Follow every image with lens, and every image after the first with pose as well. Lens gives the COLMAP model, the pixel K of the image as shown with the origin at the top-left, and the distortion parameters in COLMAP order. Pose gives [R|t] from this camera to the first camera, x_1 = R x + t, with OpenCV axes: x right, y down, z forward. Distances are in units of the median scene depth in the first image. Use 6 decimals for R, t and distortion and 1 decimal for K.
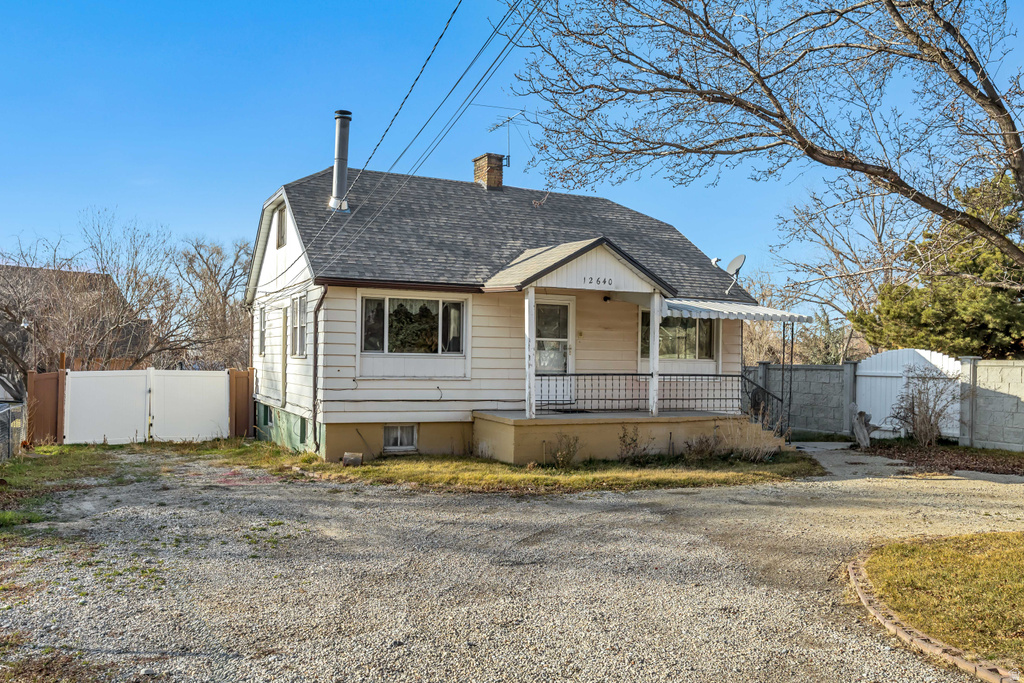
lens RADIAL K [[799.9, 0, 512.0], [0, 799.9, 341.5], [0, 0, 1]] dist [-0.007597, -0.002332]
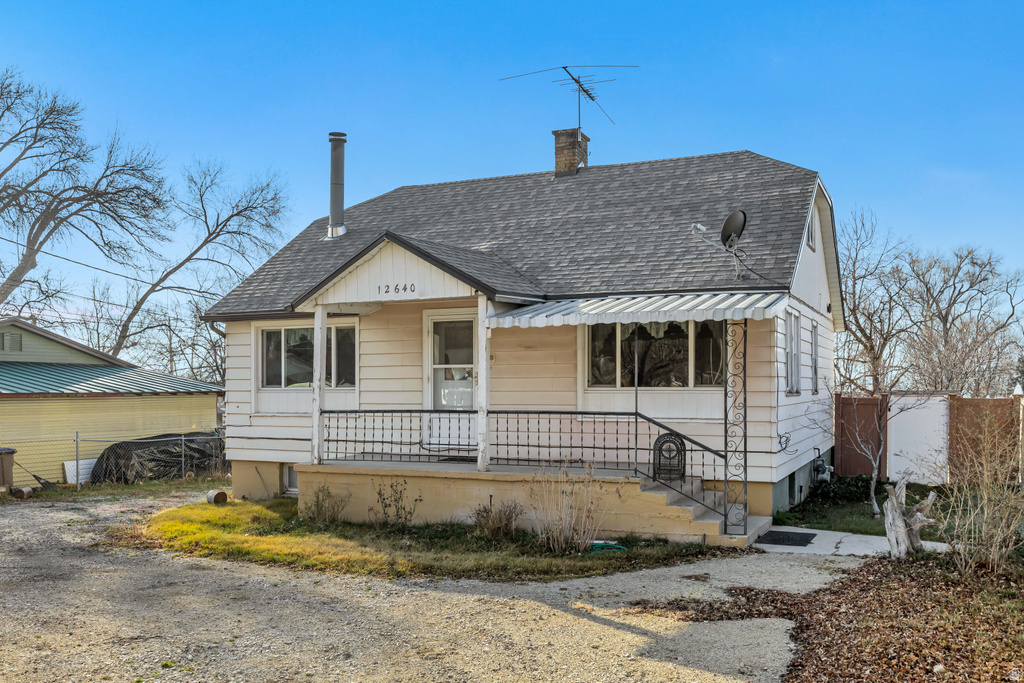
lens RADIAL K [[895.3, 0, 508.8], [0, 895.3, 377.0], [0, 0, 1]] dist [-0.000247, -0.001276]
pose [[0.645813, -0.026206, -0.763045, 0.785267], [0.029203, 0.999527, -0.009611, 0.018839], [0.762937, -0.016076, 0.646273, 0.502365]]
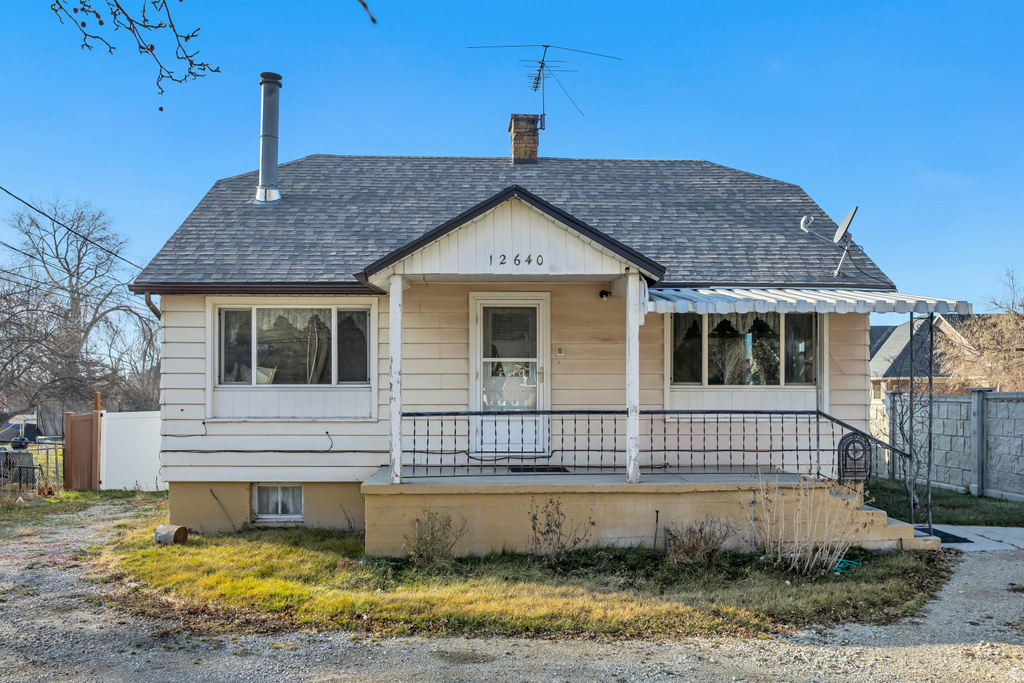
lens RADIAL K [[781.7, 0, 519.0], [0, 781.7, 378.2], [0, 0, 1]] dist [0.004178, 0.002881]
pose [[0.921352, -0.024240, -0.387974, 0.322397], [0.024116, 0.999696, -0.005190, 0.017138], [0.387982, -0.004575, 0.921656, 0.426475]]
